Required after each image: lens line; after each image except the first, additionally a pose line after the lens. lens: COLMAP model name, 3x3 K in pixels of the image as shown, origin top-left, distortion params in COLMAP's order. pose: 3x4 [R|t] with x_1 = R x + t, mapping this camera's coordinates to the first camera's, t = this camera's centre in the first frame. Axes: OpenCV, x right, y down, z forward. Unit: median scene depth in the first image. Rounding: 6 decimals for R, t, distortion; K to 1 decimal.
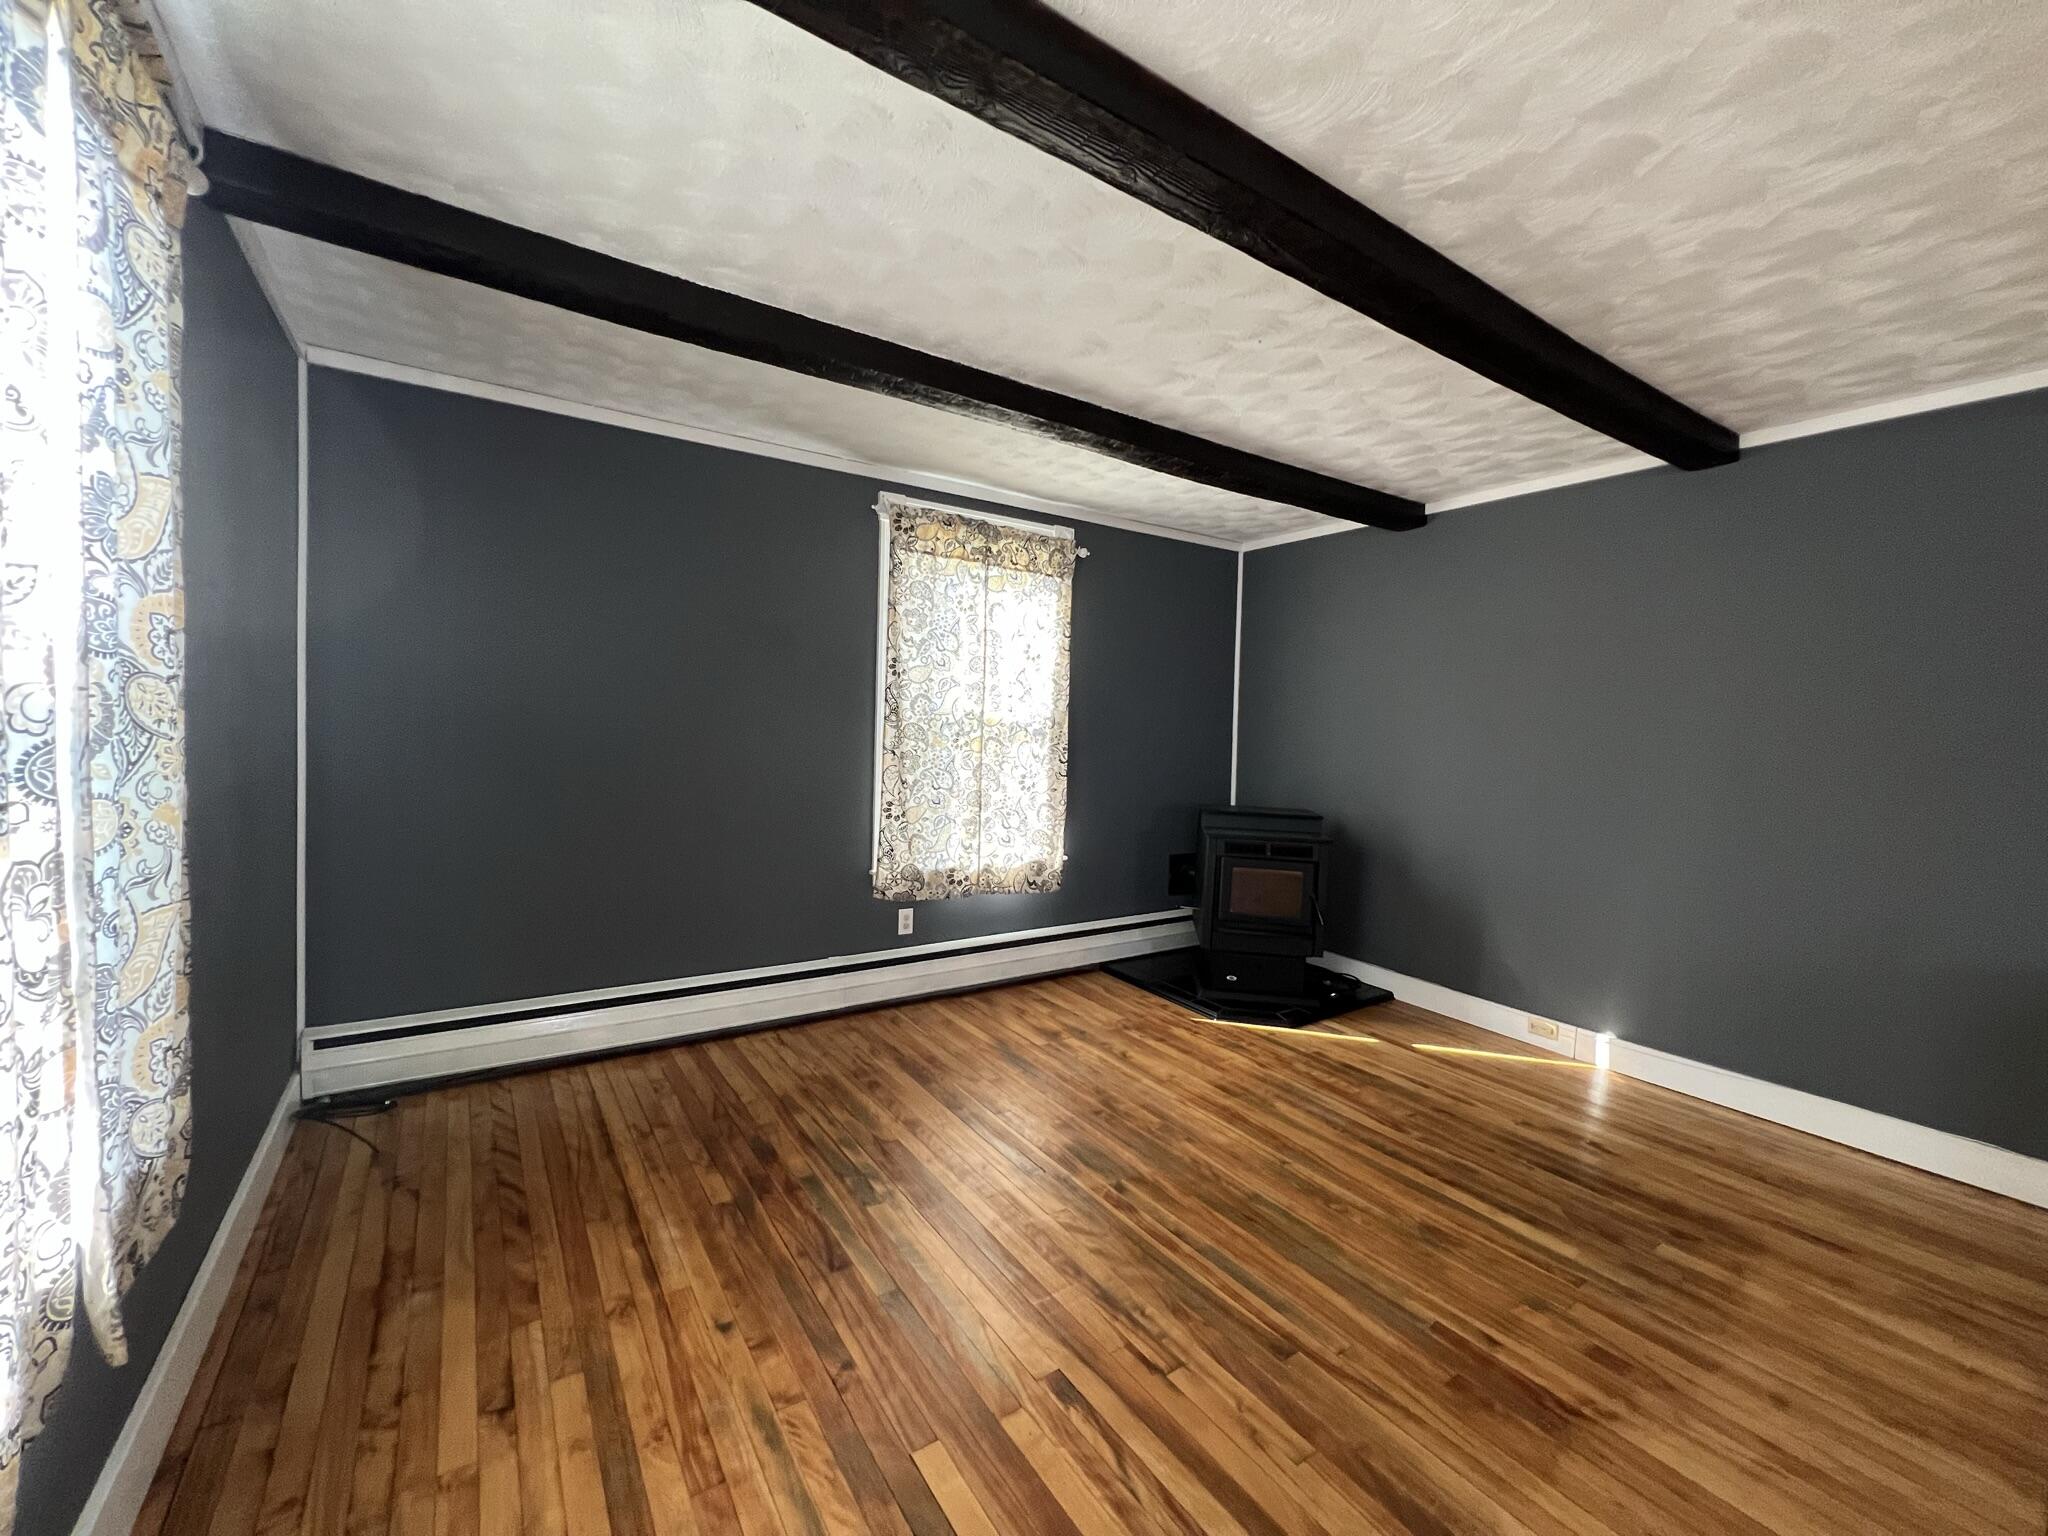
lens RADIAL K [[829.2, 0, 1024.9], [0, 829.2, 763.7], [0, 0, 1]] dist [-0.000133, 0.000176]
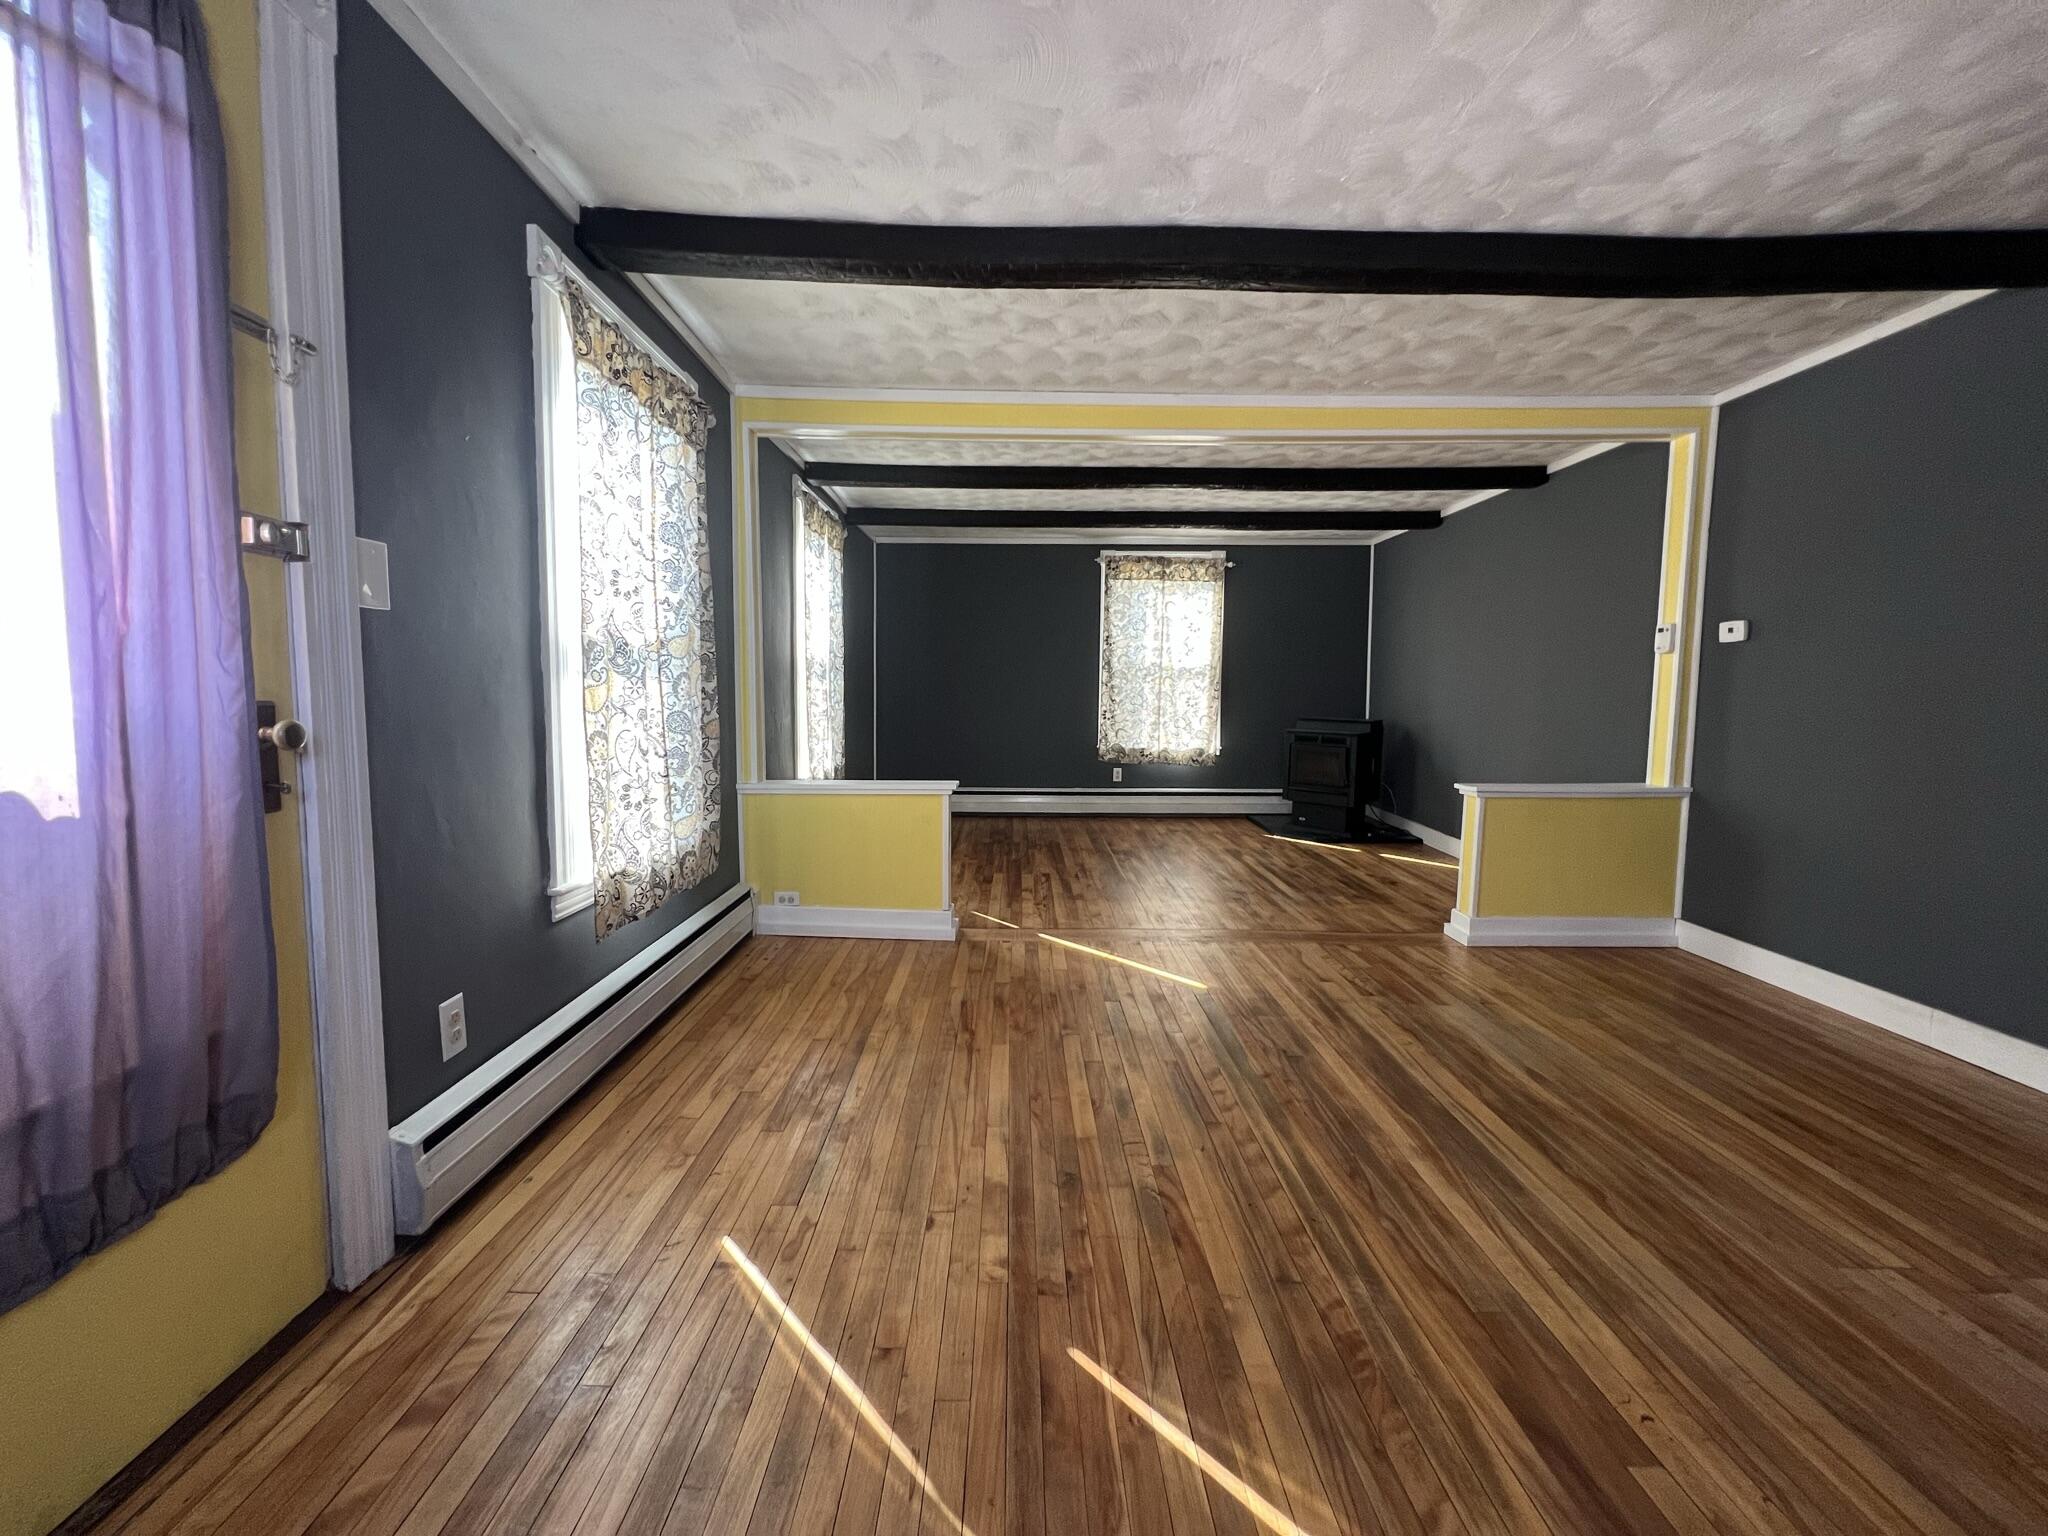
lens RADIAL K [[829.2, 0, 1021.7], [0, 829.2, 758.0], [0, 0, 1]] dist [-0.000133, 0.000176]
pose [[0.834584, 0.022283, -0.550430, 0.699646], [-0.005887, 0.999485, 0.031537, 0.091193], [0.550850, -0.023080, 0.834285, -0.685405]]
